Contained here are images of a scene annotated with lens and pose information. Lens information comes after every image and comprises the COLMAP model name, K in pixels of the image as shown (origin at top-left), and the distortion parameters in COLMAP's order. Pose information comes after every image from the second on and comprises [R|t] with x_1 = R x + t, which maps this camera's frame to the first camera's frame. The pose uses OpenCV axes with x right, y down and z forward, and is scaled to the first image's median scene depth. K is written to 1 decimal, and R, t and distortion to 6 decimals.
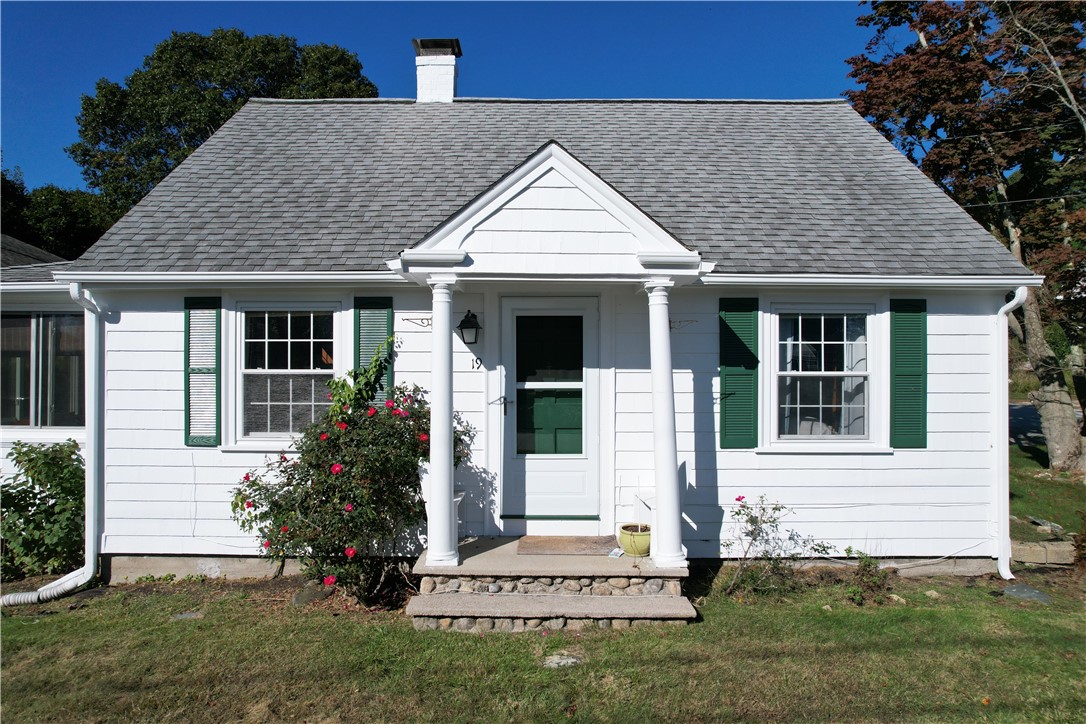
lens RADIAL K [[697.1, 0, 546.2], [0, 697.1, 364.2], [0, 0, 1]] dist [-0.068491, 0.059074]
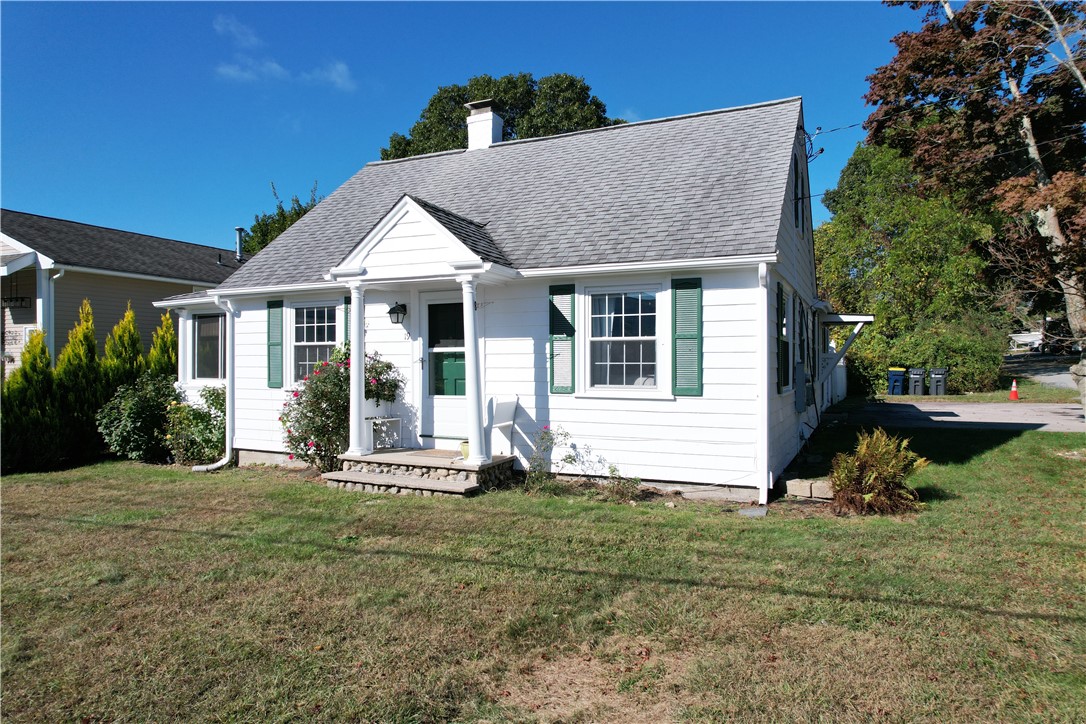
lens RADIAL K [[697.1, 0, 545.5], [0, 697.1, 364.9], [0, 0, 1]] dist [-0.068491, 0.059074]
pose [[0.905994, -0.002565, -0.423282, 0.830876], [0.004834, 0.999979, 0.004289, 0.057756], [0.423262, -0.005932, 0.905988, -0.270816]]
